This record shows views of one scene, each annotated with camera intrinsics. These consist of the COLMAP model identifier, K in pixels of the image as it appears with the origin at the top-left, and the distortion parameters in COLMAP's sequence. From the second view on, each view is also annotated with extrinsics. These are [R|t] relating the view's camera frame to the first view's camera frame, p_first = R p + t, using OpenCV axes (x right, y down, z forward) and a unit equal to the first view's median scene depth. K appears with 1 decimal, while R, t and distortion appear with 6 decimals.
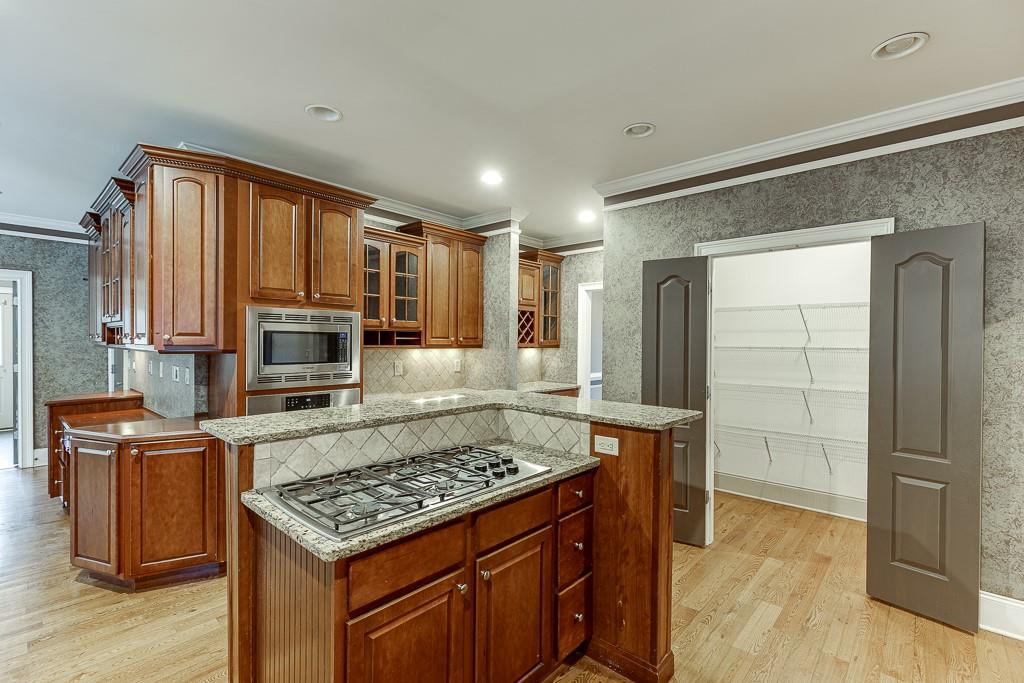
lens RADIAL K [[456.6, 0, 520.4], [0, 456.6, 342.7], [0, 0, 1]] dist [0.006437, 0.000129]
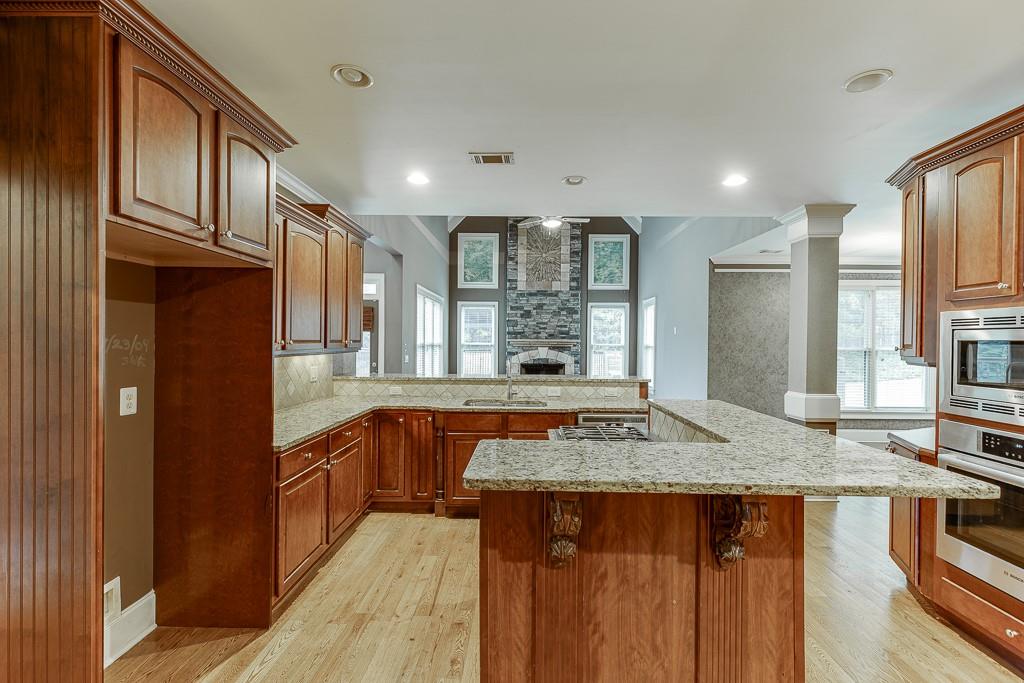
lens RADIAL K [[456.6, 0, 512.0], [0, 456.6, 343.2], [0, 0, 1]] dist [0.006437, 0.000129]
pose [[-0.758022, -0.011930, -0.652120, 0.520179], [-0.019652, 0.999797, 0.004553, -0.010232], [0.651933, 0.016267, -0.758102, 1.047639]]
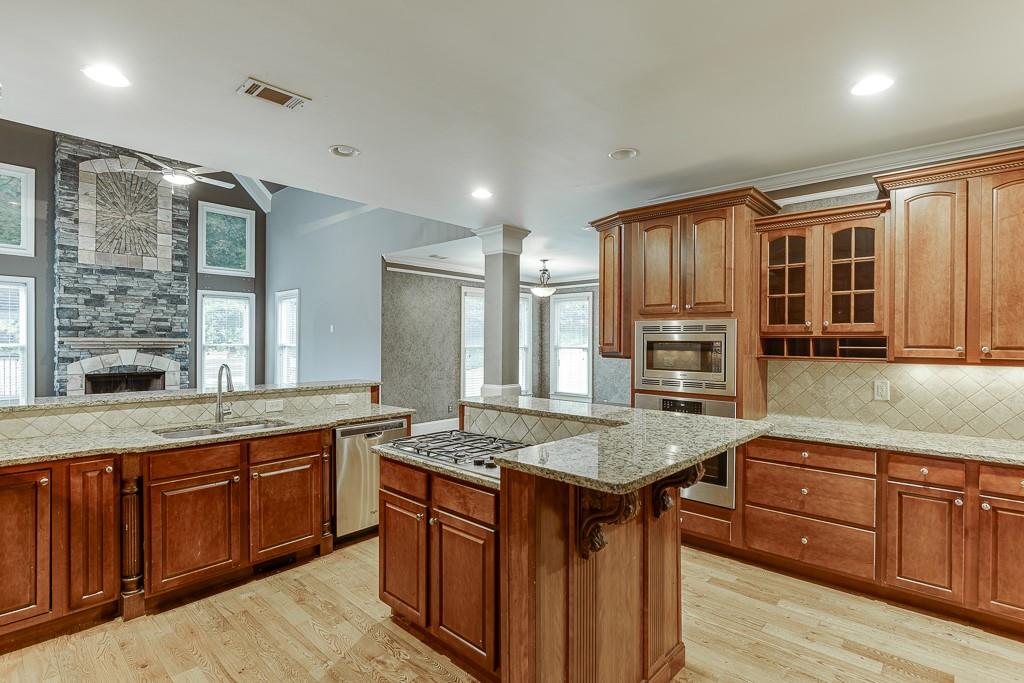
lens RADIAL K [[497.4, 0, 521.3], [0, 497.4, 344.2], [0, 0, 1]] dist [-0.001660, -0.001913]
pose [[-0.004001, -0.004772, -0.999981, 0.713933], [-0.011806, 0.999919, -0.004724, -0.006833], [0.999922, 0.011786, -0.004057, 0.642326]]
